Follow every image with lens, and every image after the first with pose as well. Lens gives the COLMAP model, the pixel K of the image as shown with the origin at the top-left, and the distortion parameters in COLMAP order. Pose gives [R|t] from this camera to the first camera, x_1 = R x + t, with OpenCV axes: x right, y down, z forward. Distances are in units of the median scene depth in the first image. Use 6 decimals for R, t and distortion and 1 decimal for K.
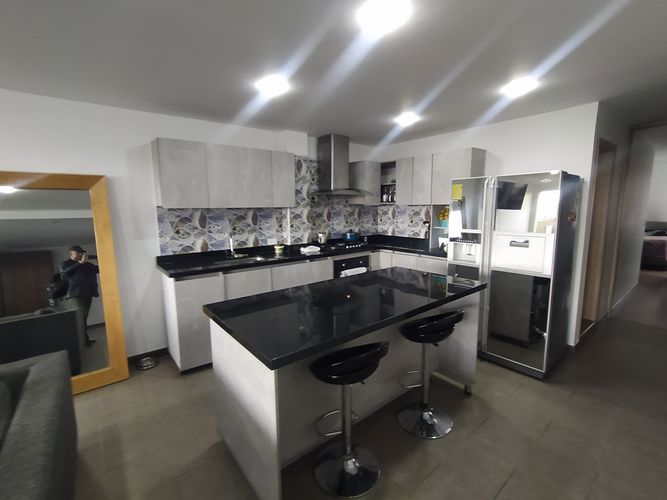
lens RADIAL K [[304.0, 0, 331.9], [0, 304.0, 252.1], [0, 0, 1]] dist [0.004489, -0.001007]
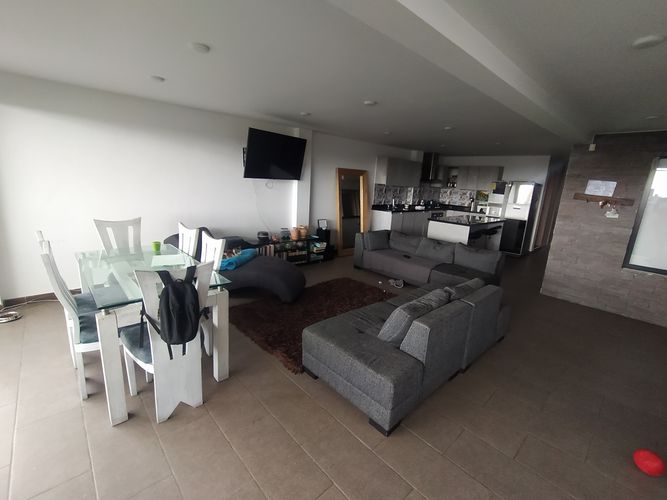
lens RADIAL K [[304.0, 0, 333.3], [0, 304.0, 250.5], [0, 0, 1]] dist [0.004489, -0.001007]
pose [[0.995472, 0.054151, 0.078121, -0.876418], [-0.060400, 0.994965, 0.079976, 0.167631], [-0.073397, -0.084332, 0.993731, -1.172972]]
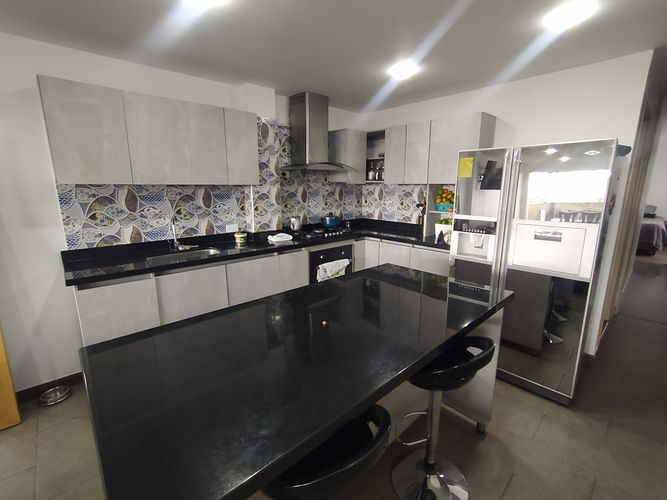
lens RADIAL K [[304.0, 0, 334.9], [0, 304.0, 250.8], [0, 0, 1]] dist [0.004489, -0.001007]
pose [[0.997389, -0.003268, 0.072144, 0.016138], [-0.001333, 0.997973, 0.063626, -0.028220], [-0.072206, -0.063556, 0.995363, 0.193262]]
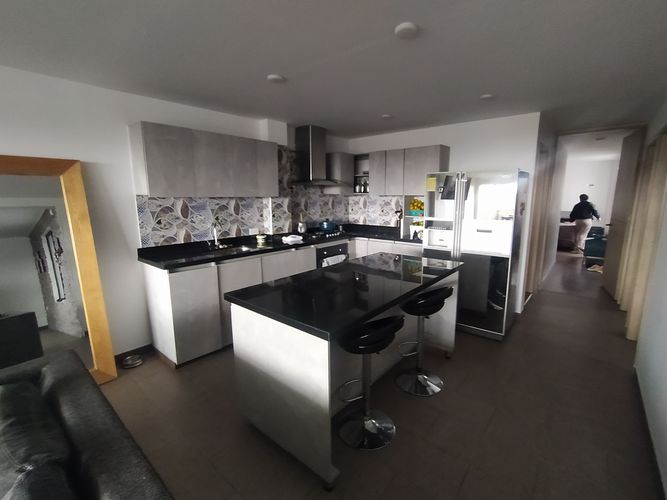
lens RADIAL K [[304.0, 0, 340.3], [0, 304.0, 253.5], [0, 0, 1]] dist [0.004489, -0.001007]
pose [[0.980507, -0.028167, 0.194456, -0.120135], [0.020735, 0.998979, 0.040149, 0.003833], [-0.195388, -0.035334, 0.980089, -0.038905]]
